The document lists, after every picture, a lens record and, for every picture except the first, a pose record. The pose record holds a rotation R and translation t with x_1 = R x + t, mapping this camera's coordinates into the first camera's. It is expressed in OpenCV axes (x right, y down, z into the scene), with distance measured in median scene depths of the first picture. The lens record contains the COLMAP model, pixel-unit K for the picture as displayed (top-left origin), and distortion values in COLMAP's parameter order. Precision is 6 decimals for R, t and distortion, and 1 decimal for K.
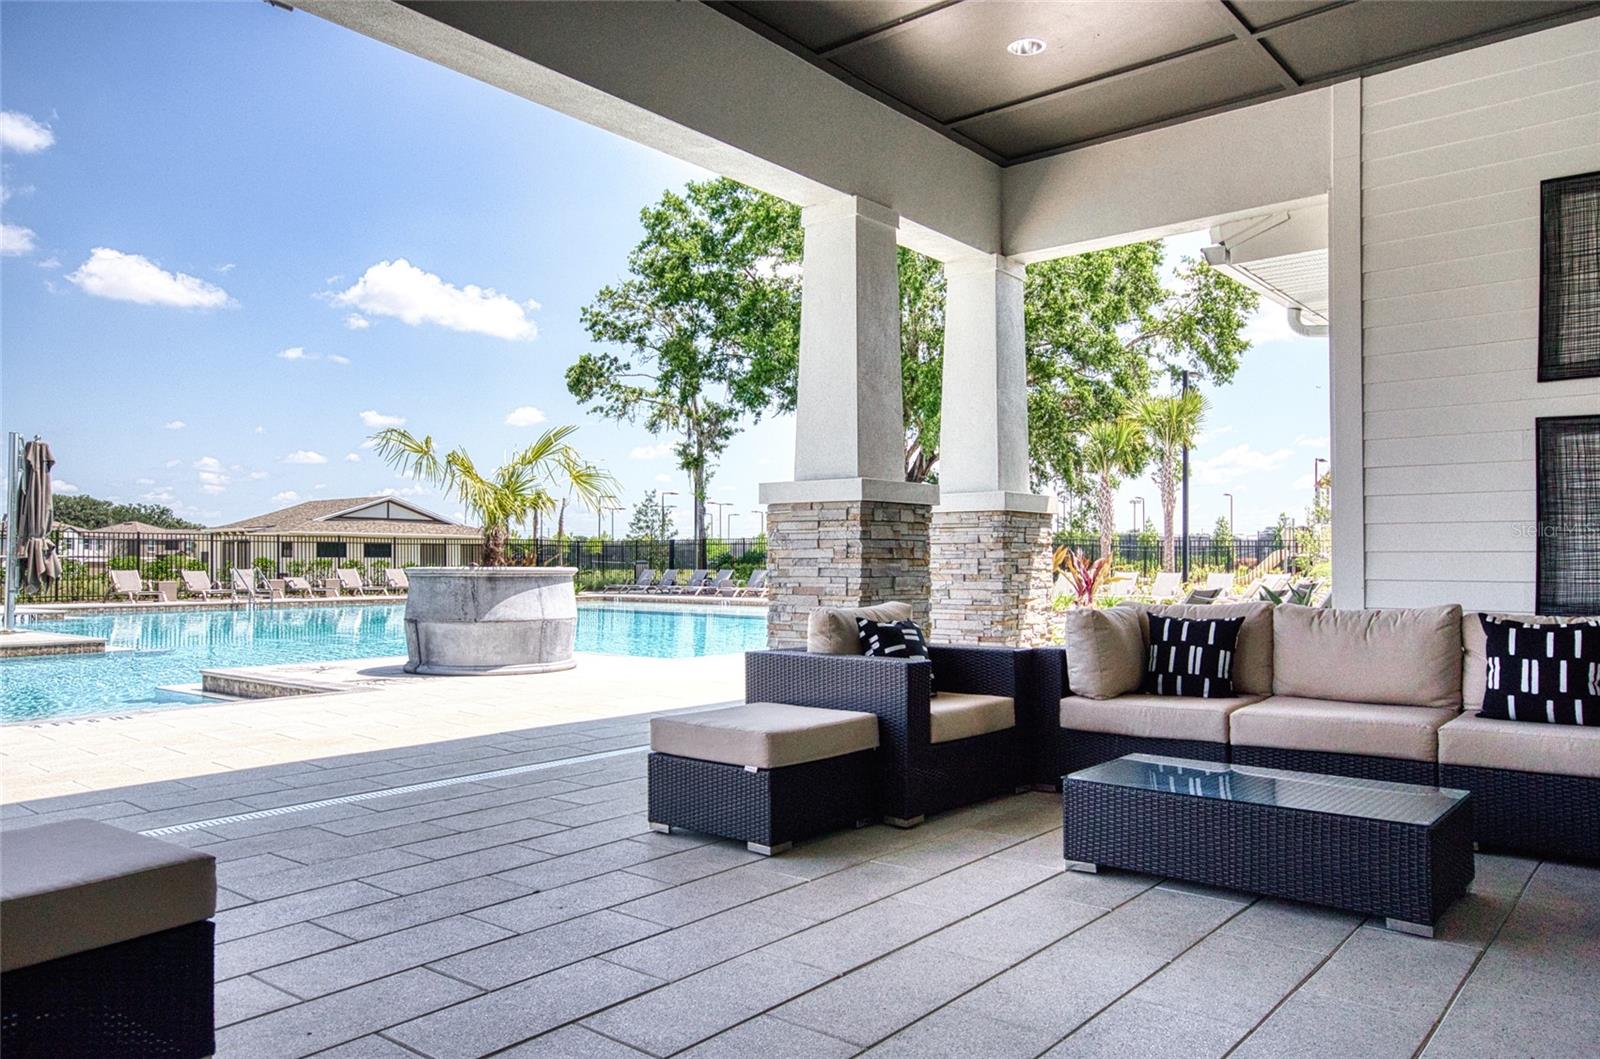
lens RADIAL K [[1143.9, 0, 800.0], [0, 1143.9, 529.5], [0, 0, 1]] dist [0.002565, 0.002533]
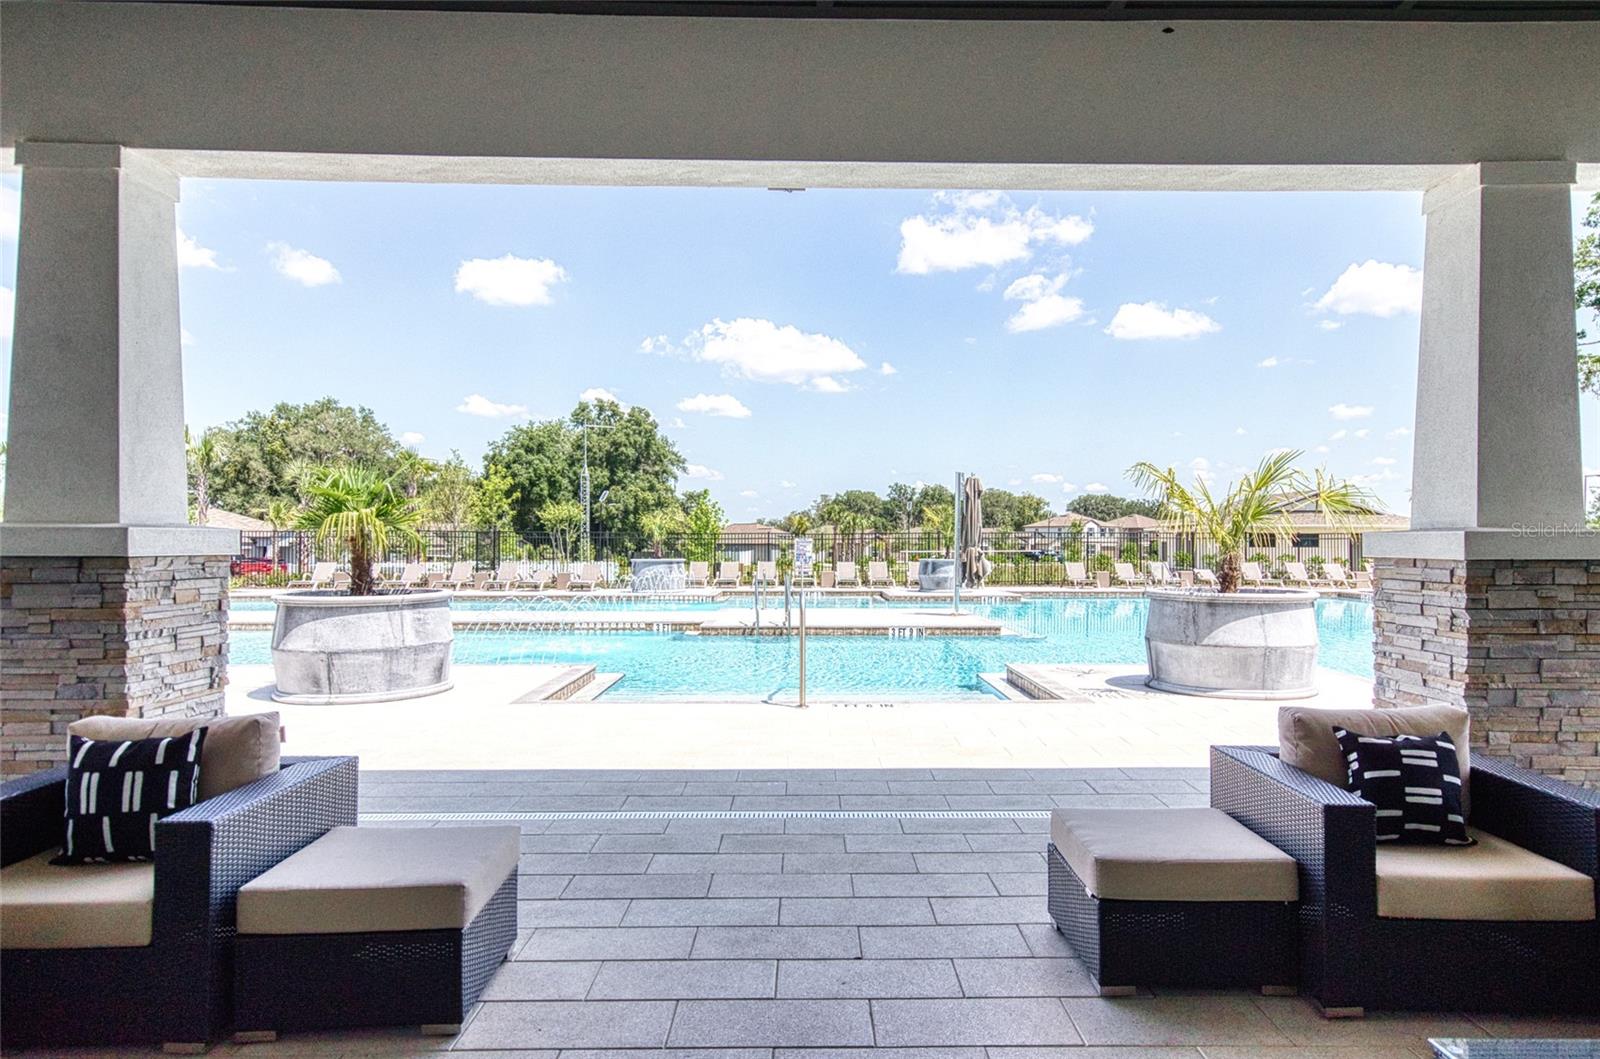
lens RADIAL K [[979.0, 0, 800.0], [0, 979.0, 529.5], [0, 0, 1]] dist [0.000390, 0.029940]
pose [[0.637386, -0.013804, -0.770421, 0.271823], [0.026658, 0.999636, 0.004144, -0.058665], [0.770083, -0.023180, 0.637522, 0.213226]]
